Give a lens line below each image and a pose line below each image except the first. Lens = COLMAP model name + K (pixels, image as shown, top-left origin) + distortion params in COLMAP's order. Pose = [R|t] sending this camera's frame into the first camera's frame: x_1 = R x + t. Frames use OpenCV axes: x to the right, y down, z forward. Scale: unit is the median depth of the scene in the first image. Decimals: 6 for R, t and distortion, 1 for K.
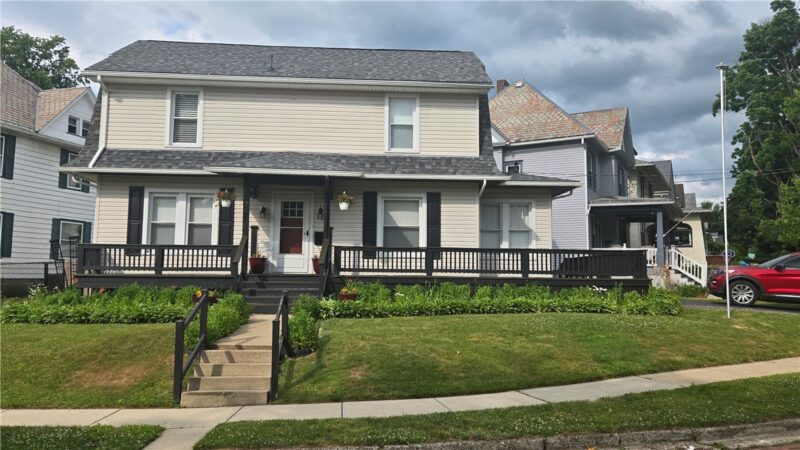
lens RADIAL K [[606.3, 0, 400.0], [0, 606.3, 225.0], [0, 0, 1]] dist [0.047197, -0.002438]
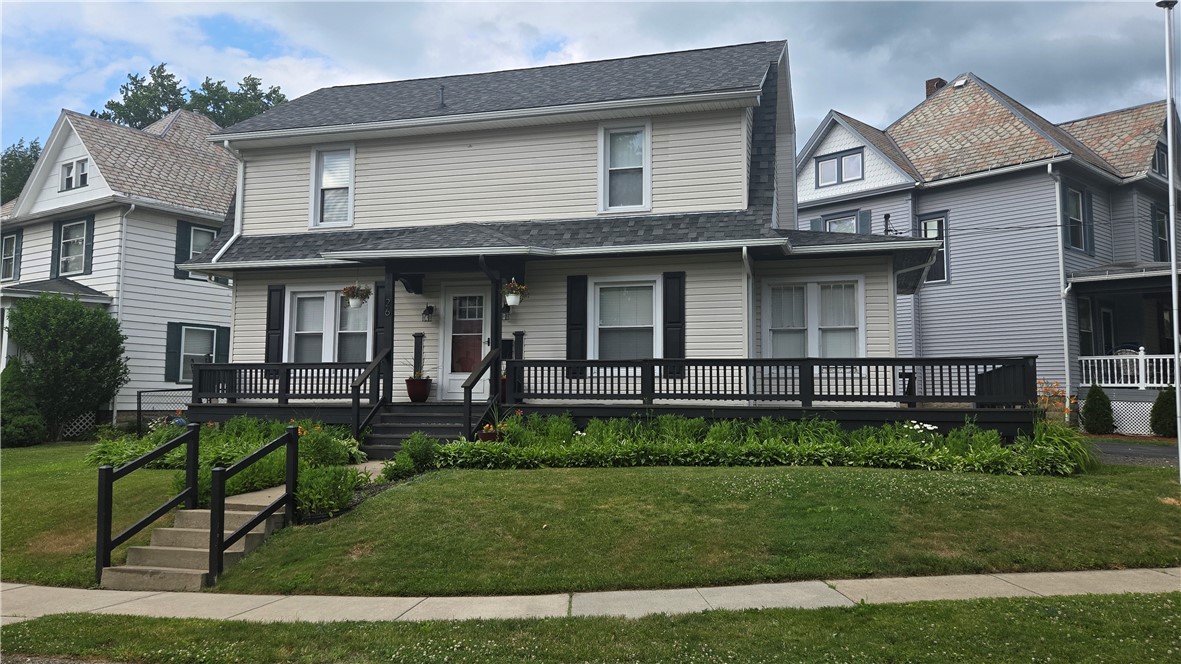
lens RADIAL K [[895.1, 0, 590.5], [0, 895.1, 332.0], [0, 0, 1]] dist [0.047197, -0.002438]
pose [[0.942742, -0.030395, -0.332134, 0.287096], [0.030336, 0.999525, -0.005362, 0.011195], [0.332139, -0.005020, 0.943217, 0.098761]]
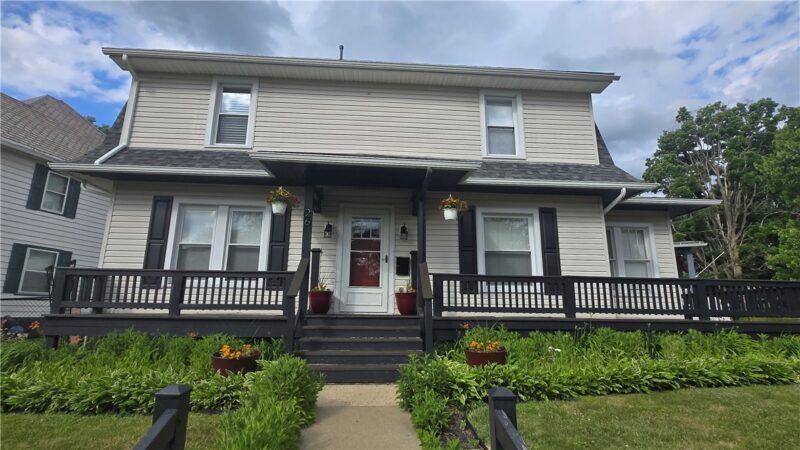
lens RADIAL K [[394.6, 0, 398.8], [0, 394.6, 229.8], [0, 0, 1]] dist [-0.000701, -0.000257]
pose [[0.999901, 0.003767, 0.013561, -0.145258], [-0.002030, 0.992044, -0.125875, 0.039291], [-0.013927, 0.125835, 0.991953, 0.516040]]
